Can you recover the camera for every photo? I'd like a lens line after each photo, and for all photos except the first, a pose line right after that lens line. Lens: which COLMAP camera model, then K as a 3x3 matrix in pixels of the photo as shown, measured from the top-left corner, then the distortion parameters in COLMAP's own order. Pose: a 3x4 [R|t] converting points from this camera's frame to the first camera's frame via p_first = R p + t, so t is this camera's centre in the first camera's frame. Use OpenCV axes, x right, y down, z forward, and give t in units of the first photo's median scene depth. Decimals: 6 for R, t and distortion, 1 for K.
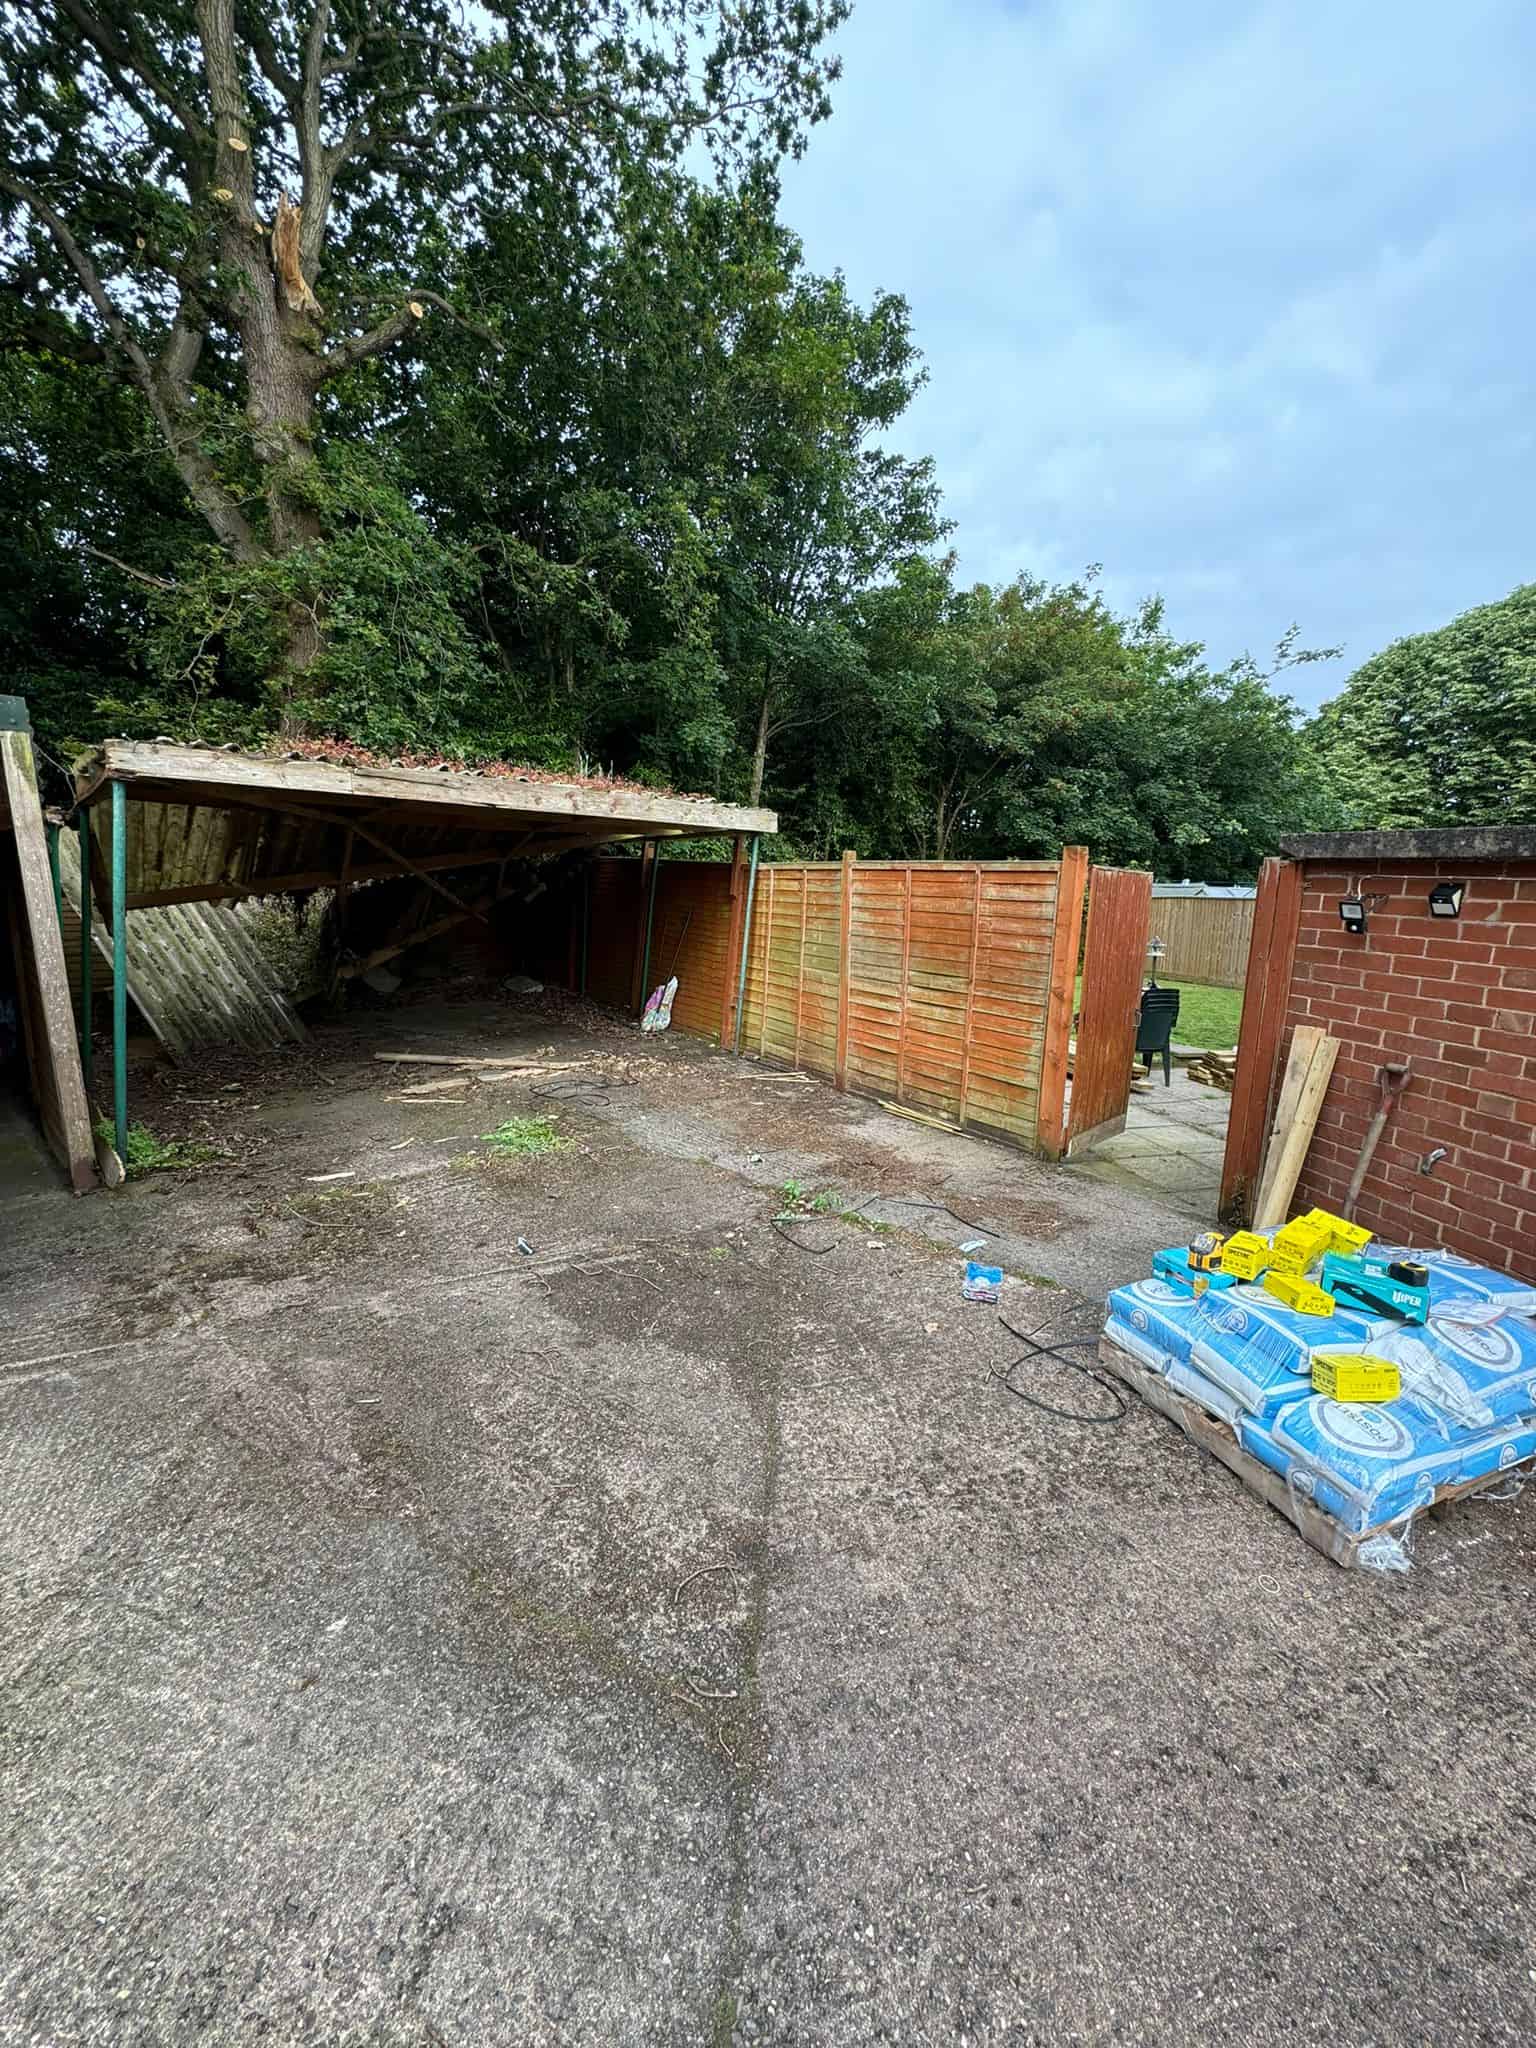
lens RADIAL K [[808.3, 0, 768.4], [0, 808.3, 1028.8], [0, 0, 1]] dist [-0.002254, -0.000080]
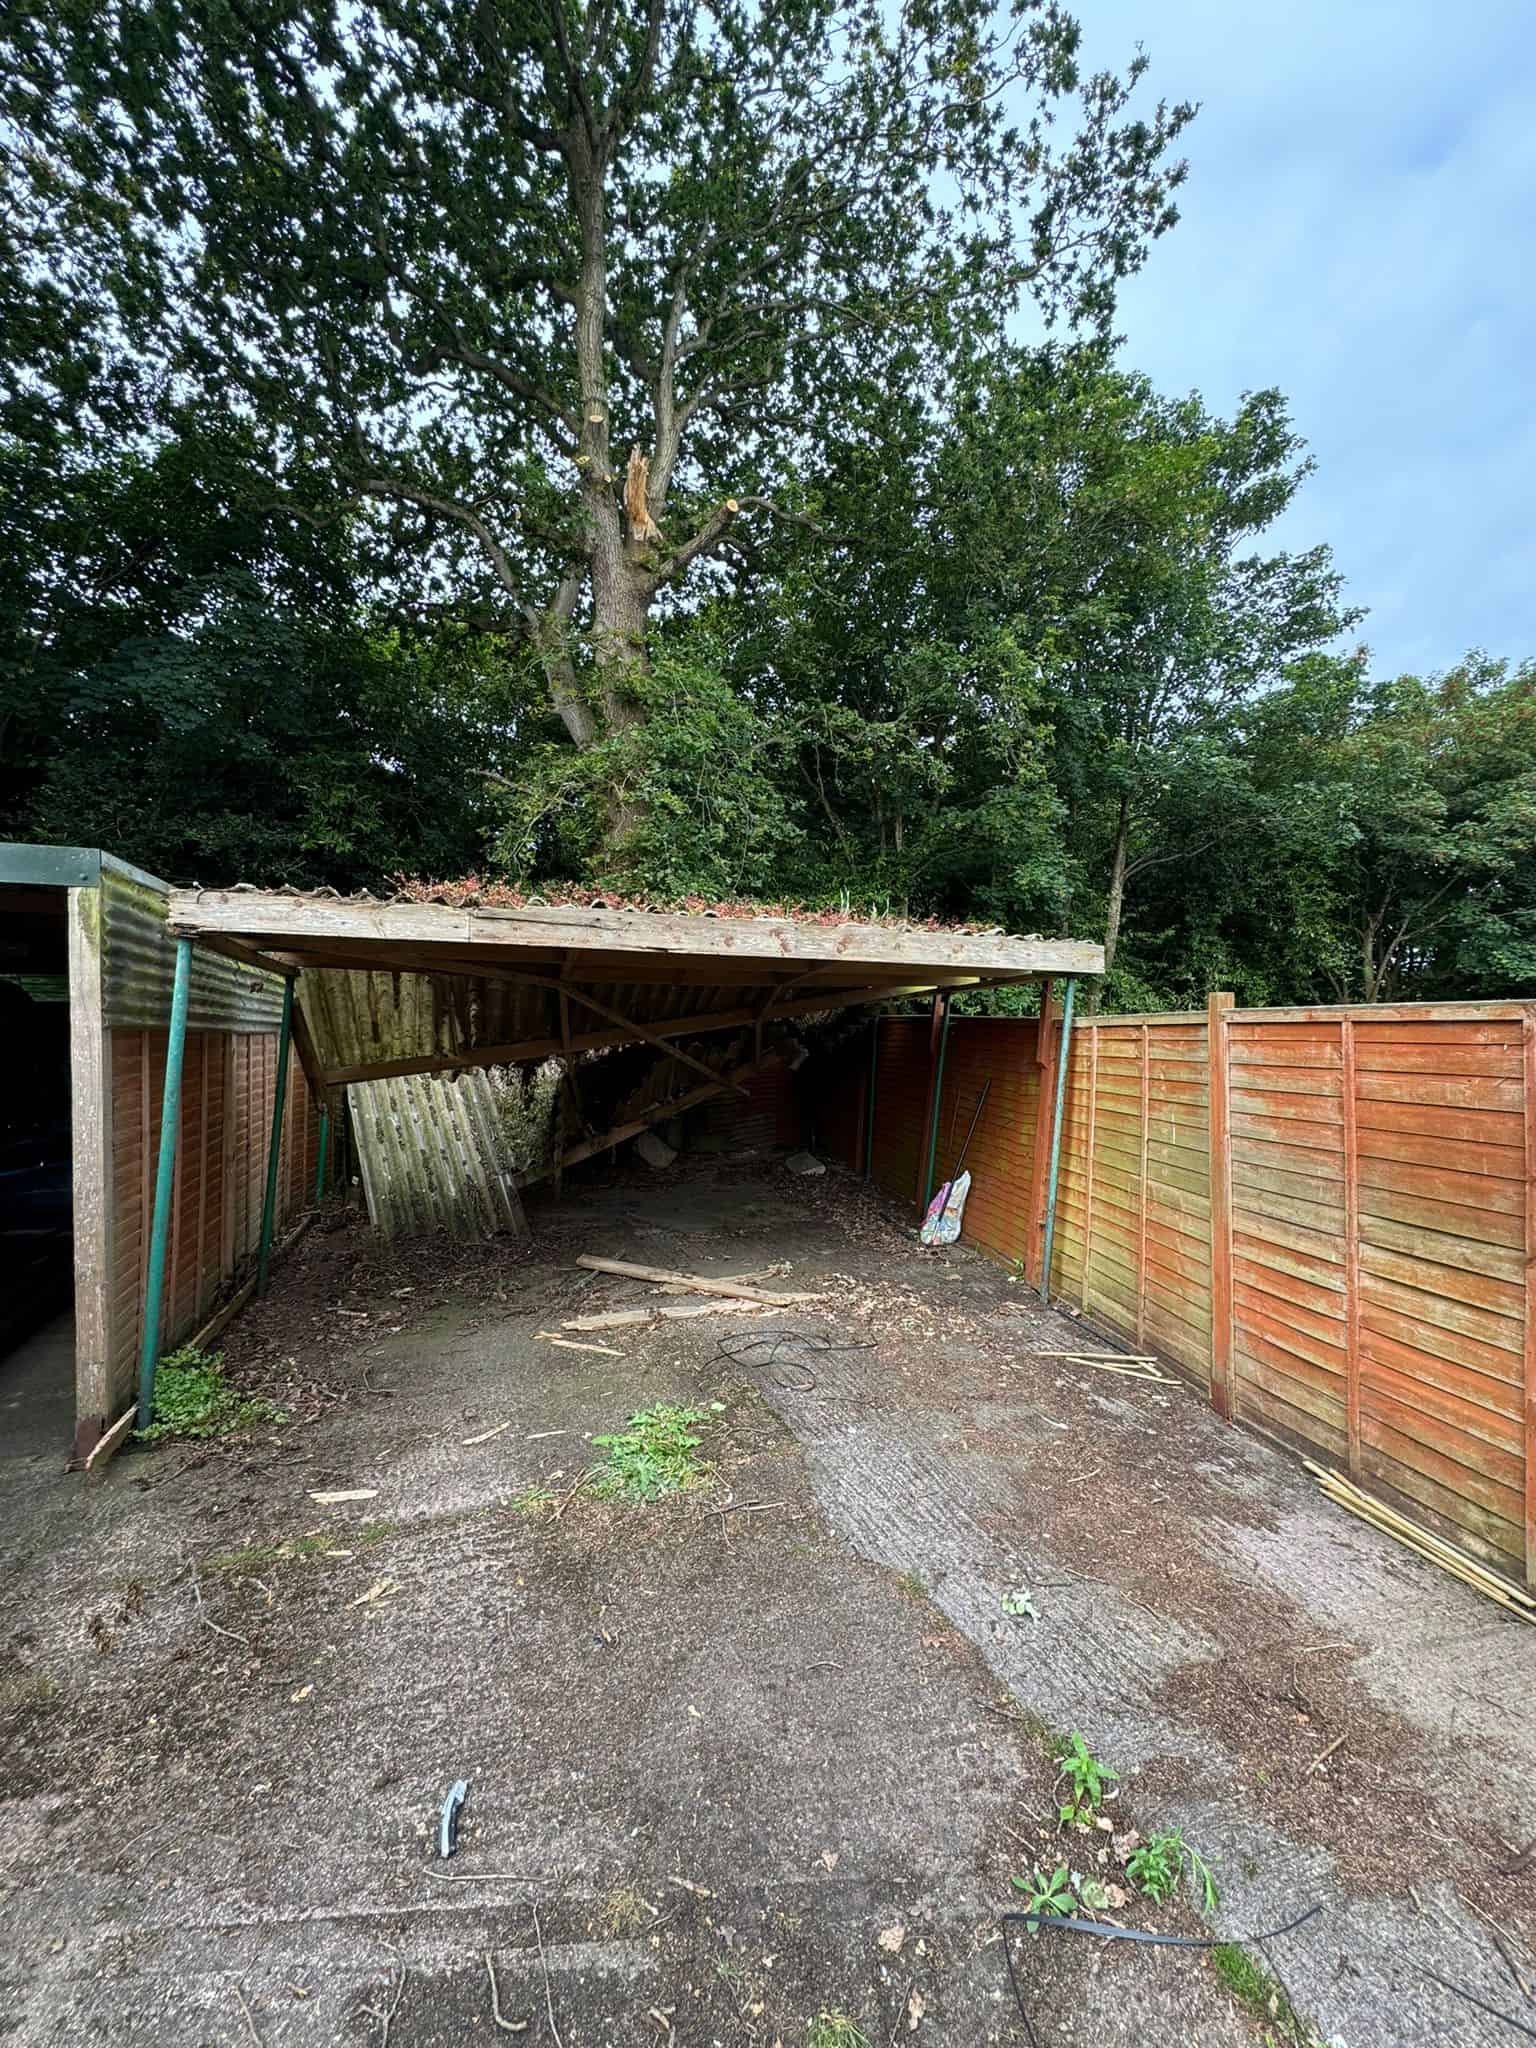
lens RADIAL K [[831.3, 0, 762.3], [0, 831.3, 1029.3], [0, 0, 1]] dist [-0.001484, 0.000401]
pose [[0.911034, -0.021051, -0.411794, 0.022885], [-0.058958, 0.981783, -0.180626, -0.033406], [0.408095, 0.188835, 0.893196, 0.169019]]
